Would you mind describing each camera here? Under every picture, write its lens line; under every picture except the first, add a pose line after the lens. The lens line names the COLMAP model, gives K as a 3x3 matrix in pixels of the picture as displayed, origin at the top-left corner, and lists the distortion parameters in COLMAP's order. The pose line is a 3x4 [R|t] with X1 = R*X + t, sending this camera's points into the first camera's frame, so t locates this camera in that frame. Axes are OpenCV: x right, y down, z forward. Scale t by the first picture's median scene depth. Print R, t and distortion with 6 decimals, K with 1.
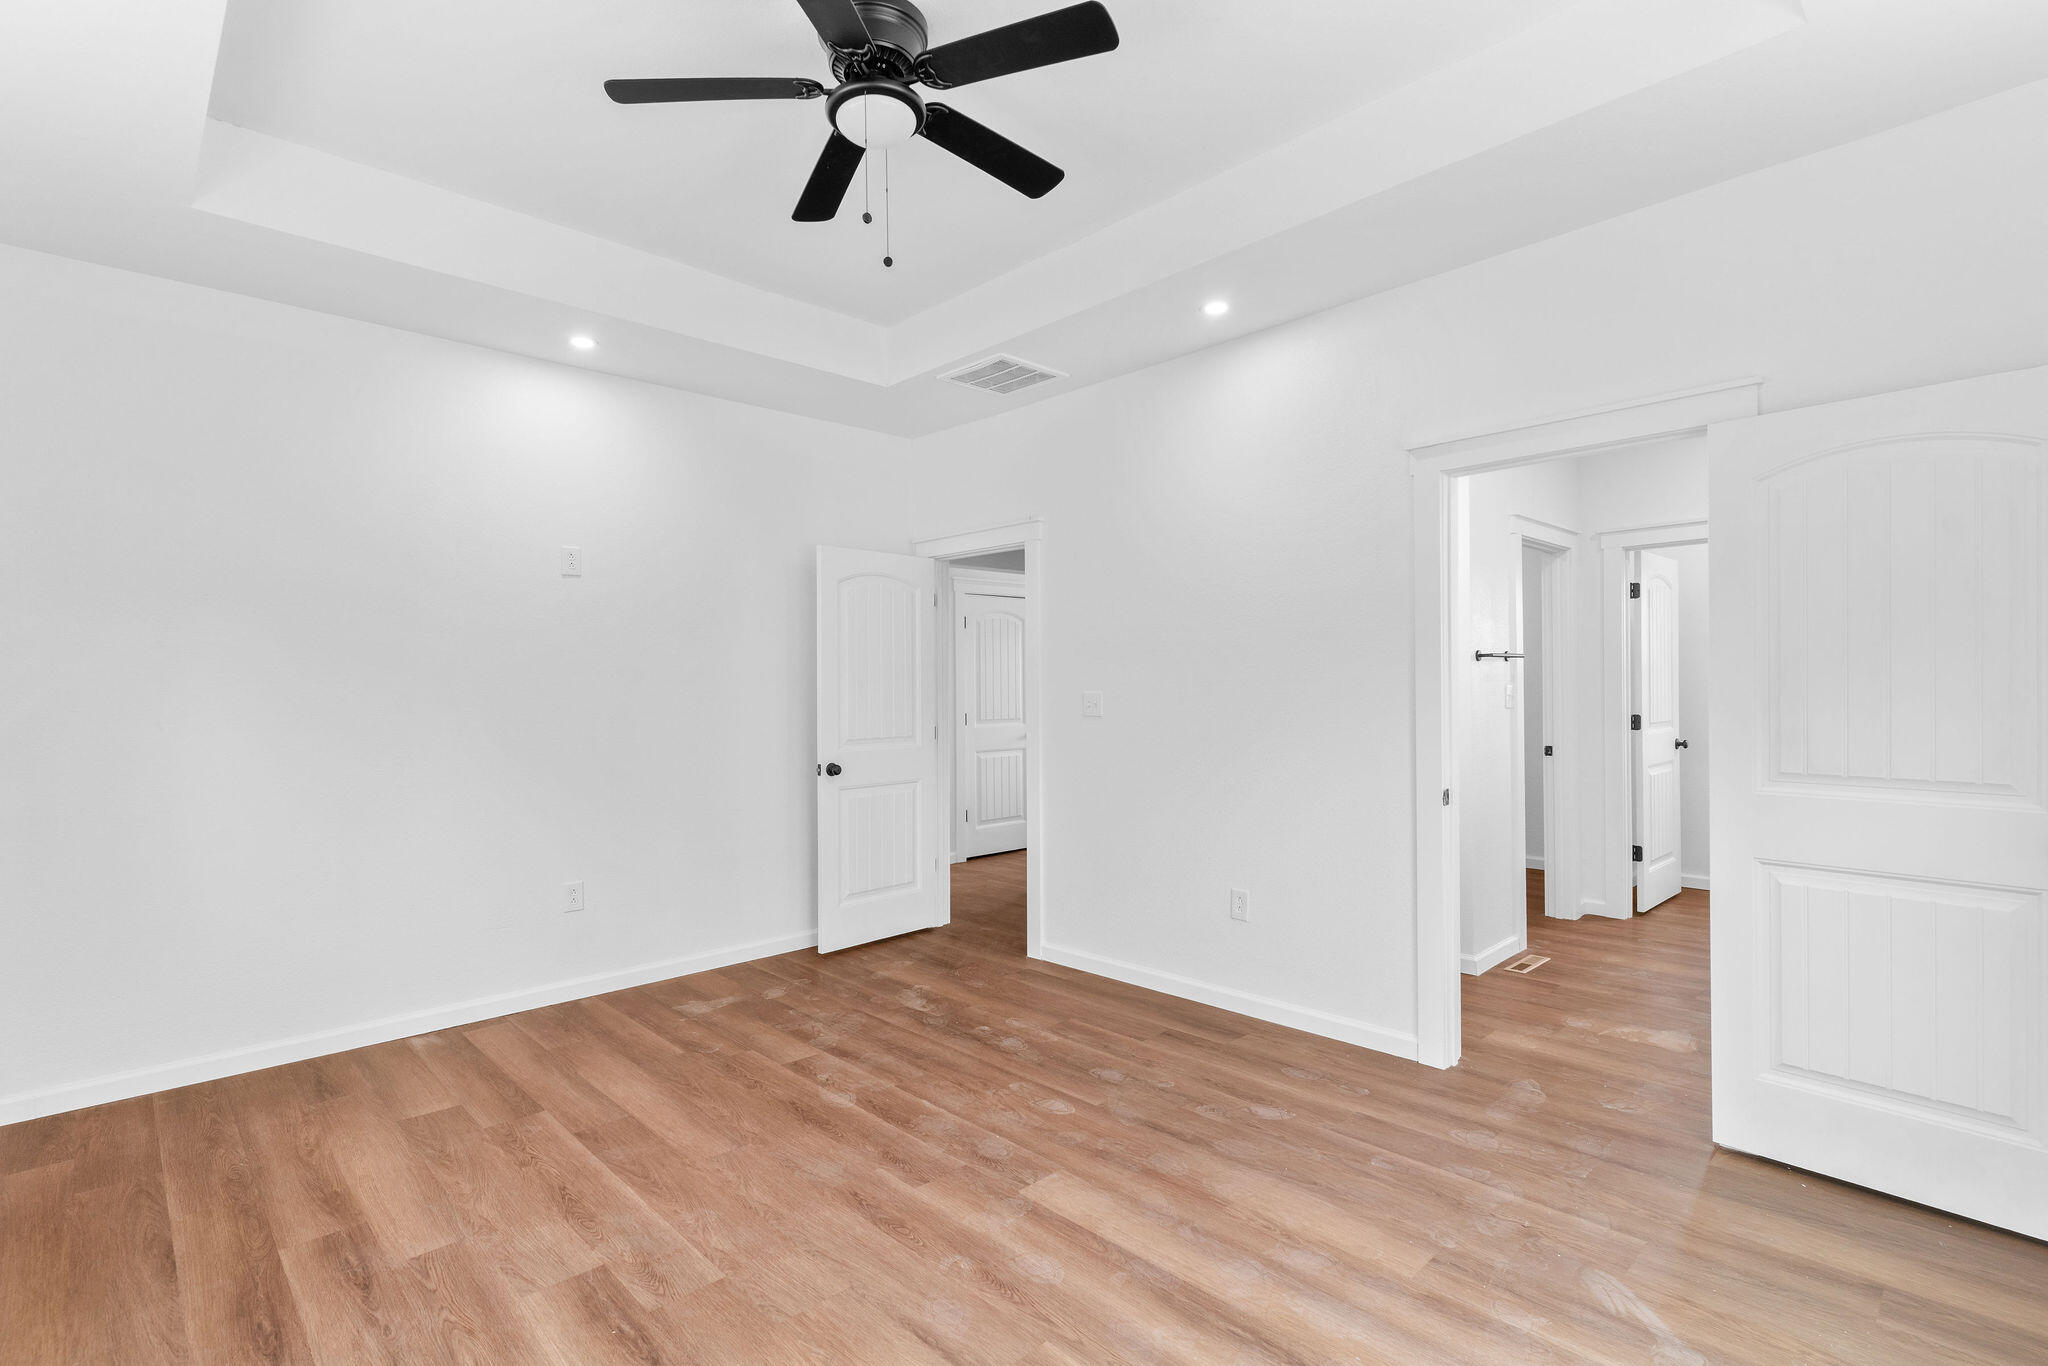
lens RADIAL K [[961.9, 0, 1024.0], [0, 961.9, 683.0], [0, 0, 1]] dist [0.001650, 0.000457]
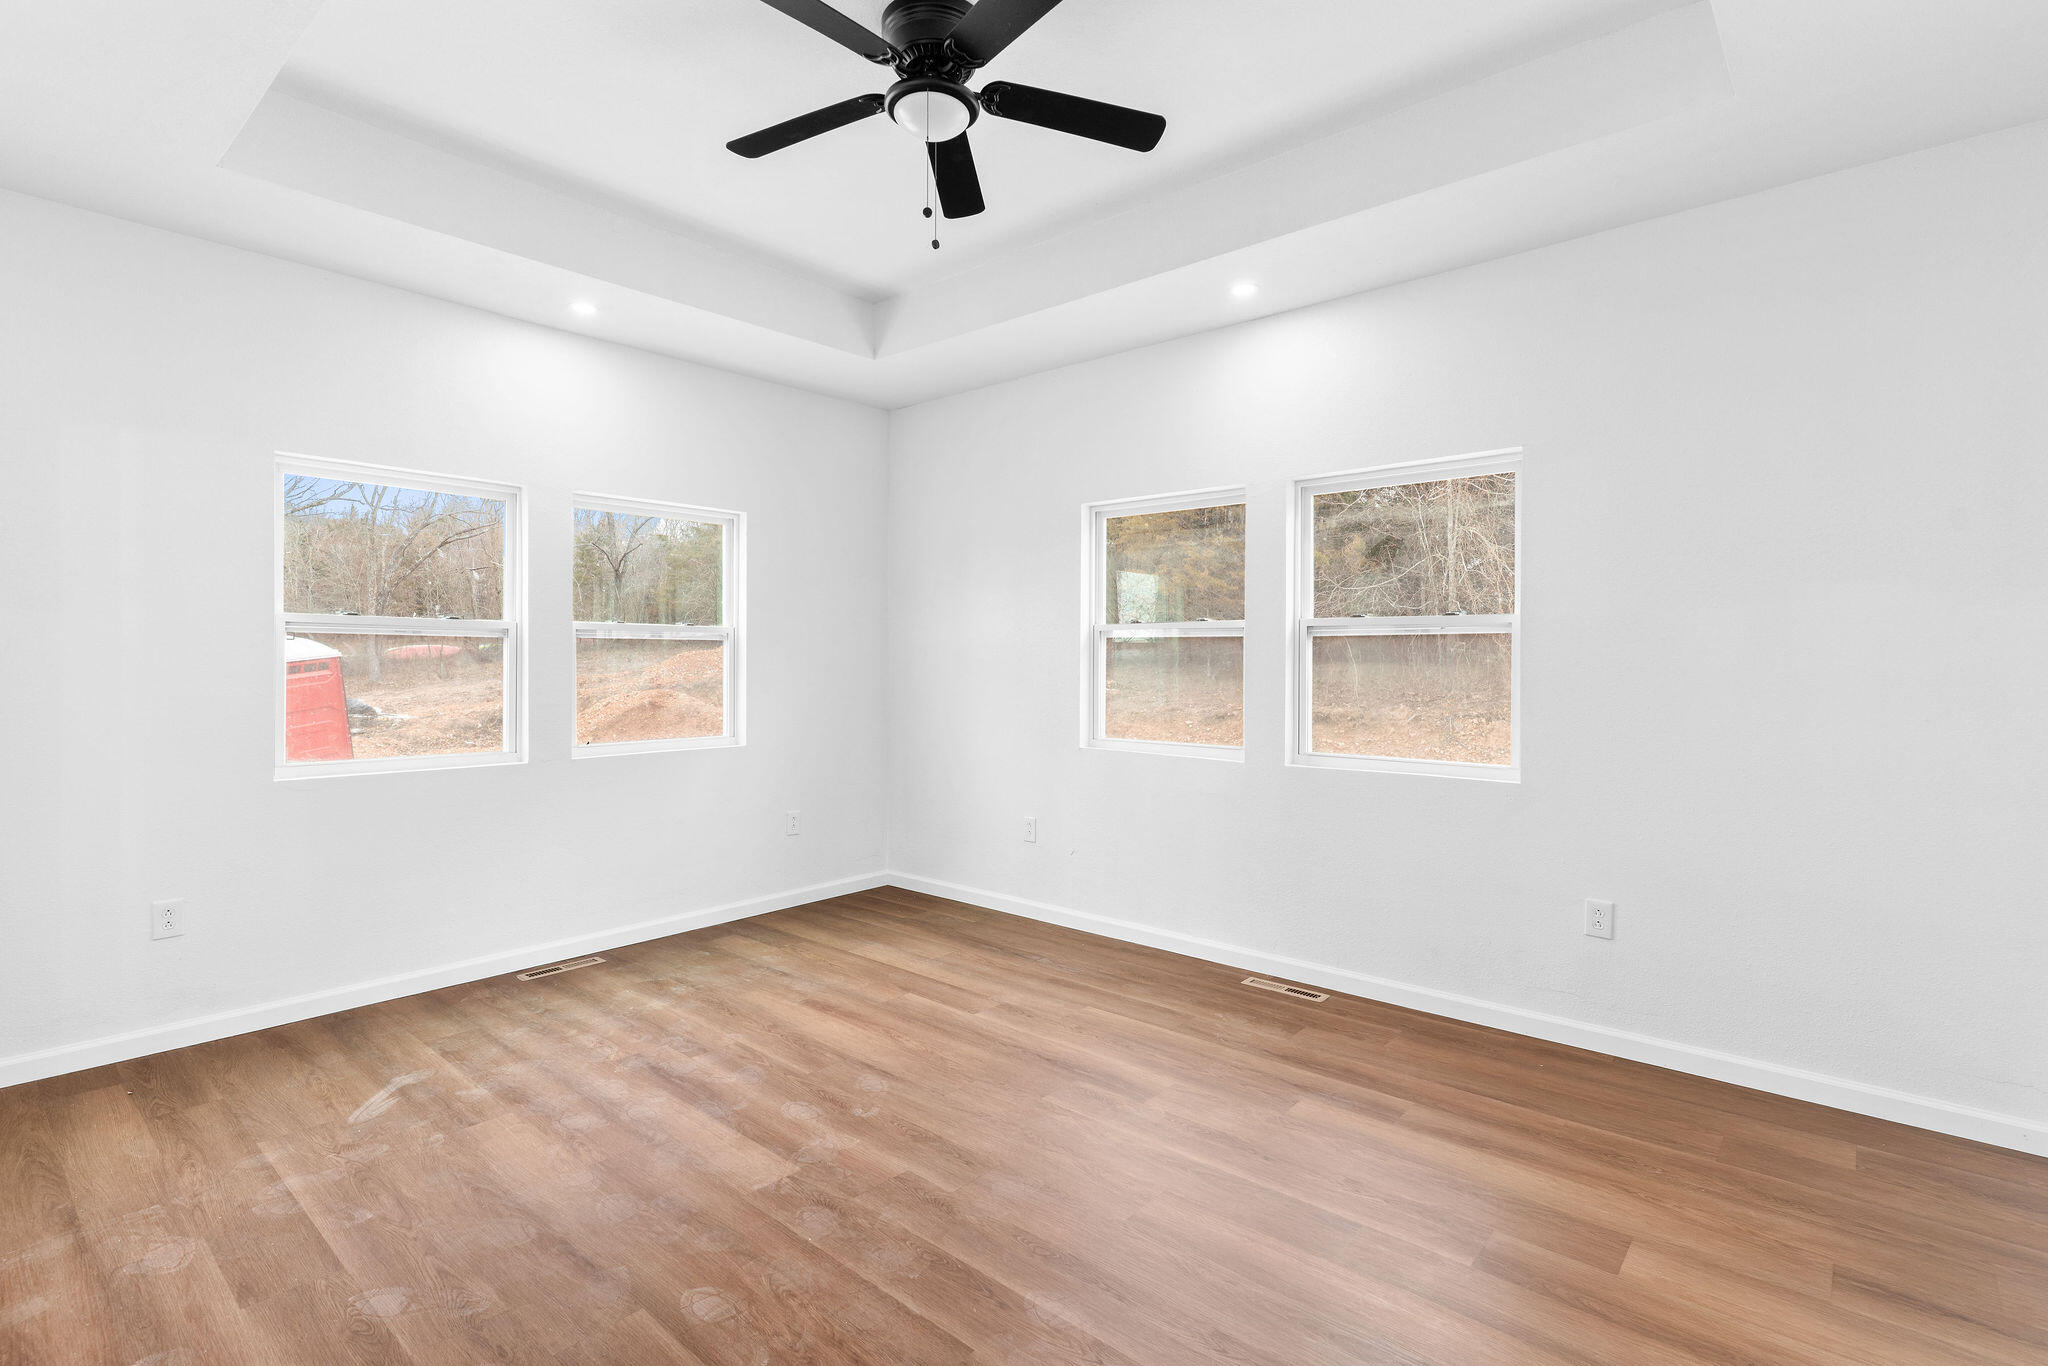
lens RADIAL K [[961.9, 0, 1024.0], [0, 961.9, 683.0], [0, 0, 1]] dist [0.001650, 0.000457]
pose [[-0.995894, 0.010495, -0.089916, -0.148390], [0.008695, 0.999754, 0.020398, 0.014920], [0.090107, 0.019532, -0.995740, 1.977027]]
